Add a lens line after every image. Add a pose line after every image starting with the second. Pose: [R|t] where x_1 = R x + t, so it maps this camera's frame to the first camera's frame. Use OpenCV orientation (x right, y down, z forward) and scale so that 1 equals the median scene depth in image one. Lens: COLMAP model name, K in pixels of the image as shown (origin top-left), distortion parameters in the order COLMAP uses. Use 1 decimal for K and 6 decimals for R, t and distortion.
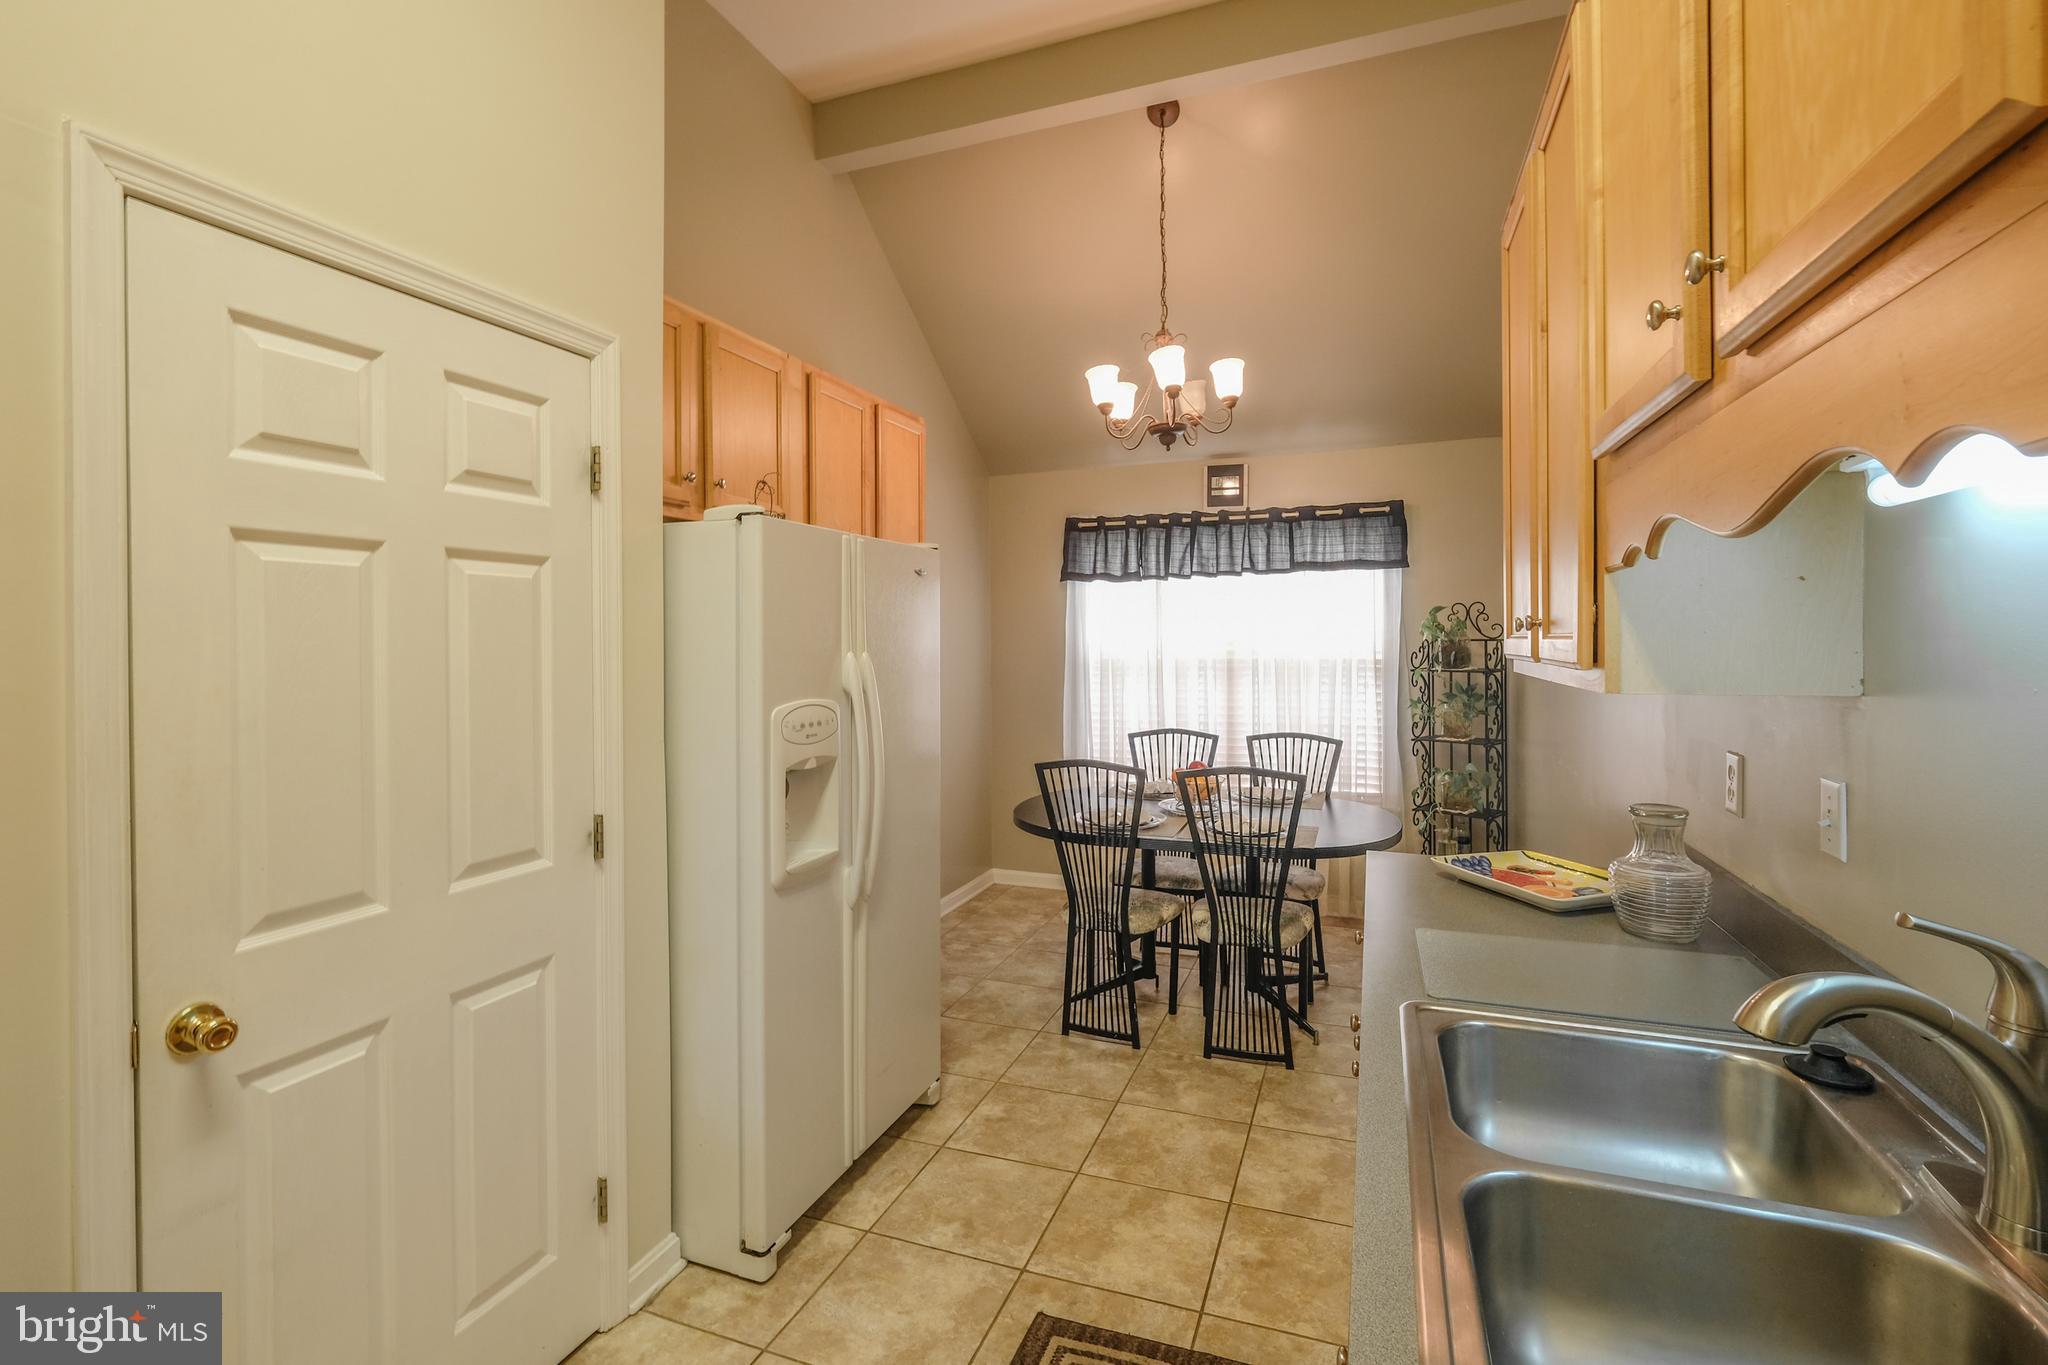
lens RADIAL K [[920.5, 0, 1042.5], [0, 920.5, 644.7], [0, 0, 1]] dist [-0.000324, -0.003148]
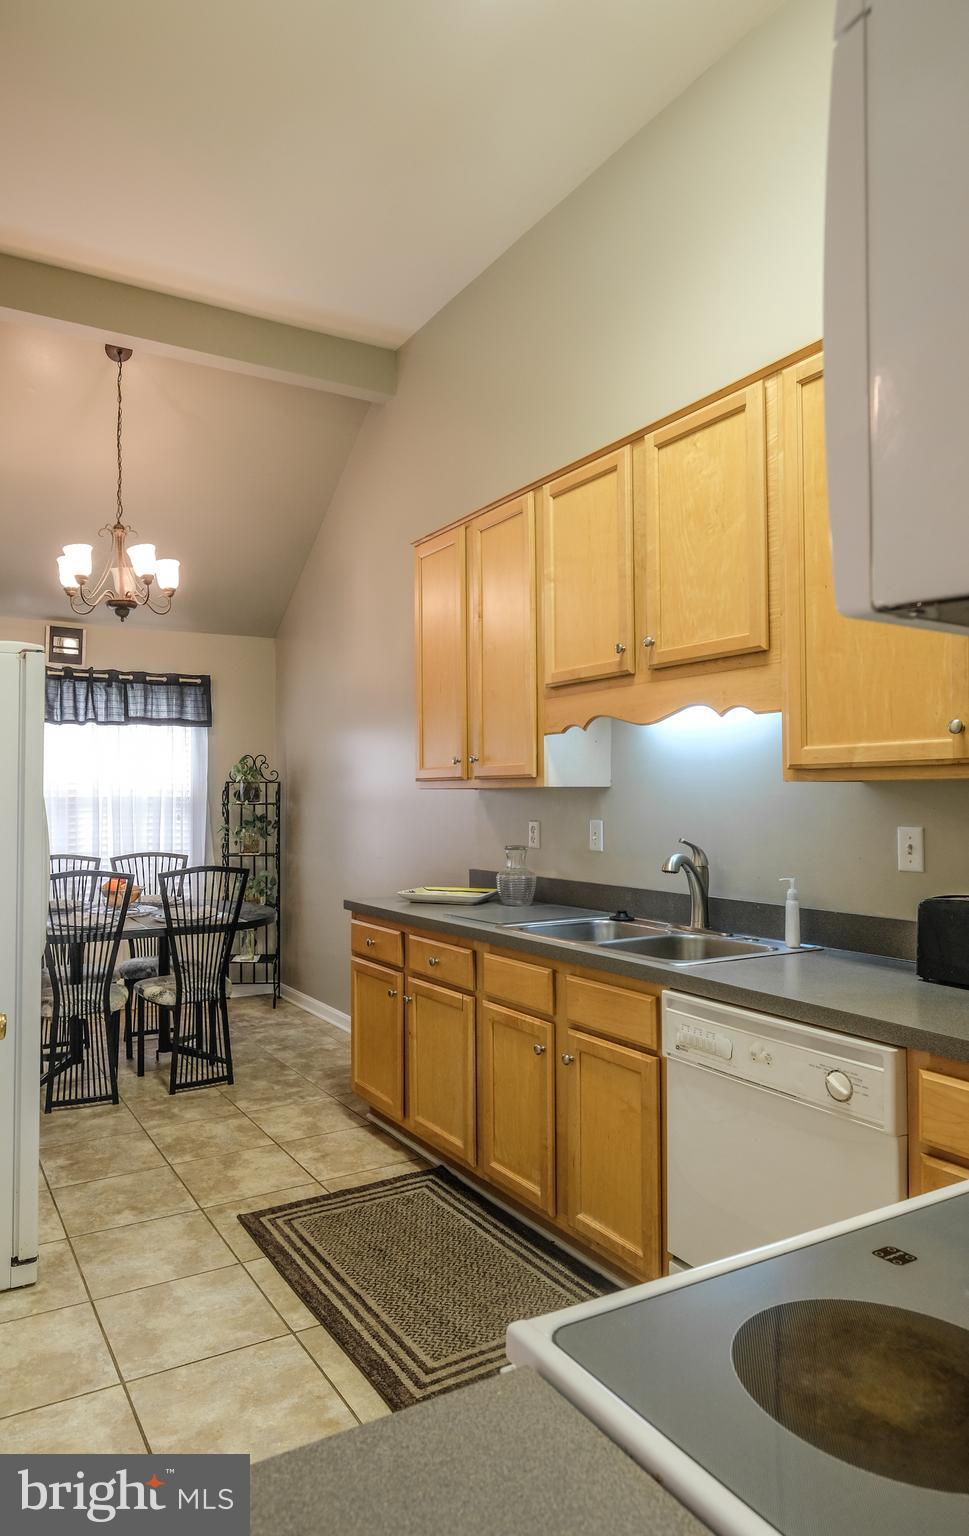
lens RADIAL K [[958.9, 0, 421.3], [0, 958.9, 775.0], [0, 0, 1]] dist [-0.001027, 0.001829]
pose [[0.637622, 0.025214, 0.769937, -0.516584], [0.003436, 0.999361, -0.035573, 0.038157], [-0.770342, 0.025328, 0.637128, -0.114036]]
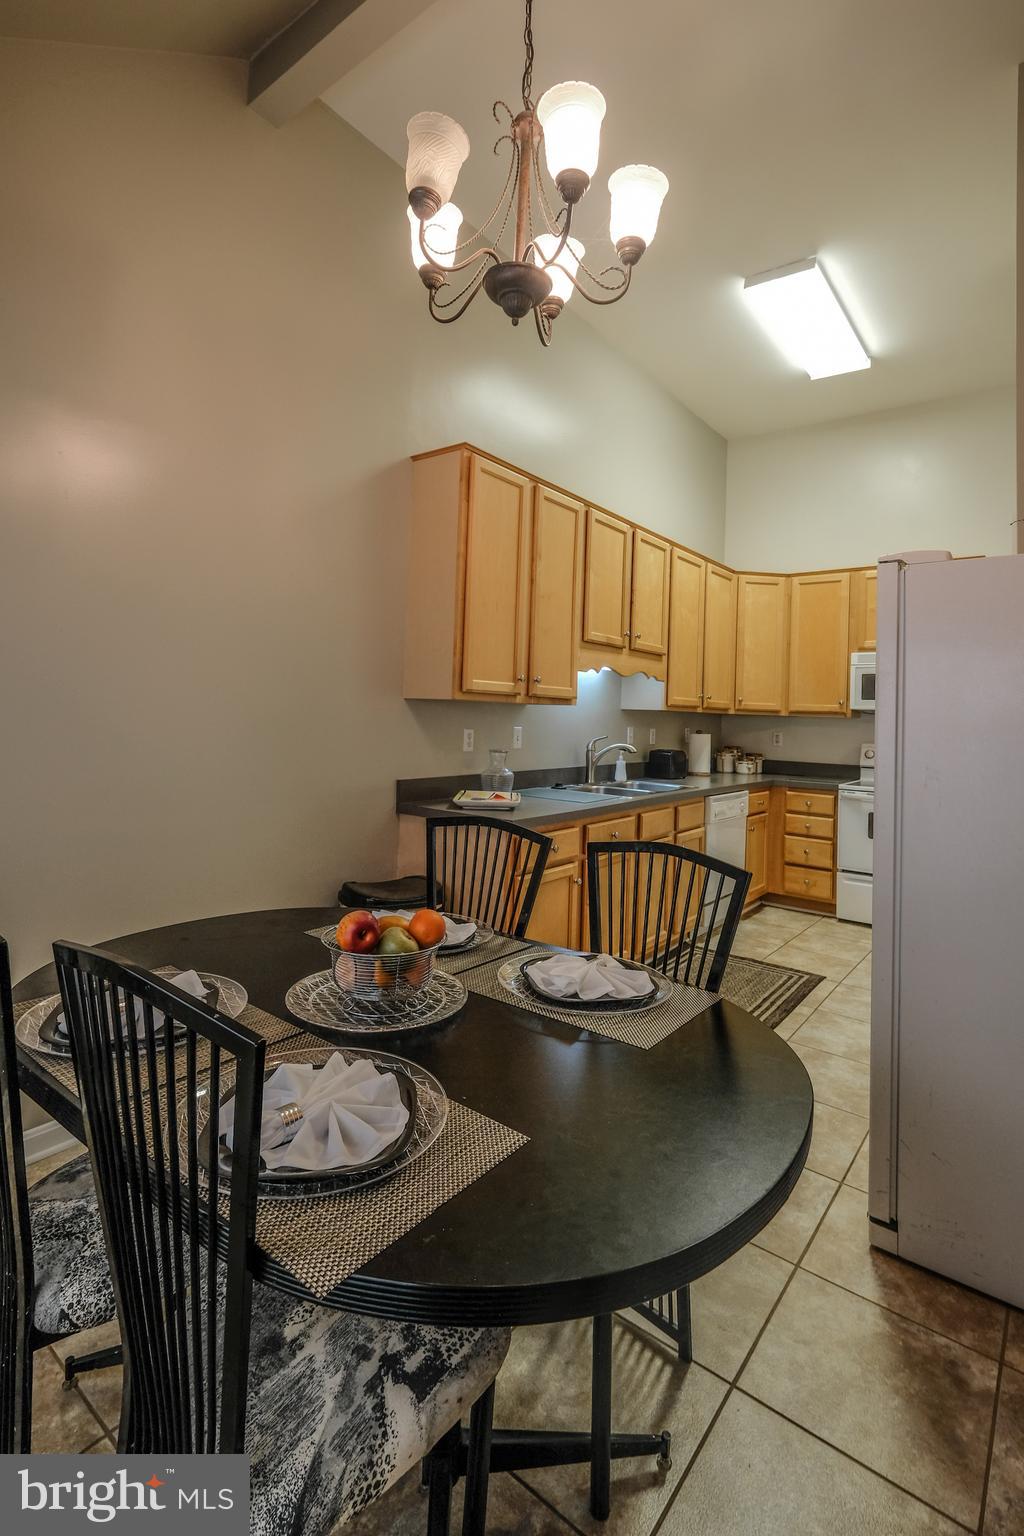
lens RADIAL K [[690.4, 0, 530.7], [0, 690.4, 697.4], [0, 0, 1]] dist [-0.000324, -0.003148]
pose [[-0.949767, -0.013181, 0.312680, -0.015064], [-0.020754, 0.999566, -0.020902, 0.027693], [-0.312269, -0.026341, -0.949629, 1.244527]]
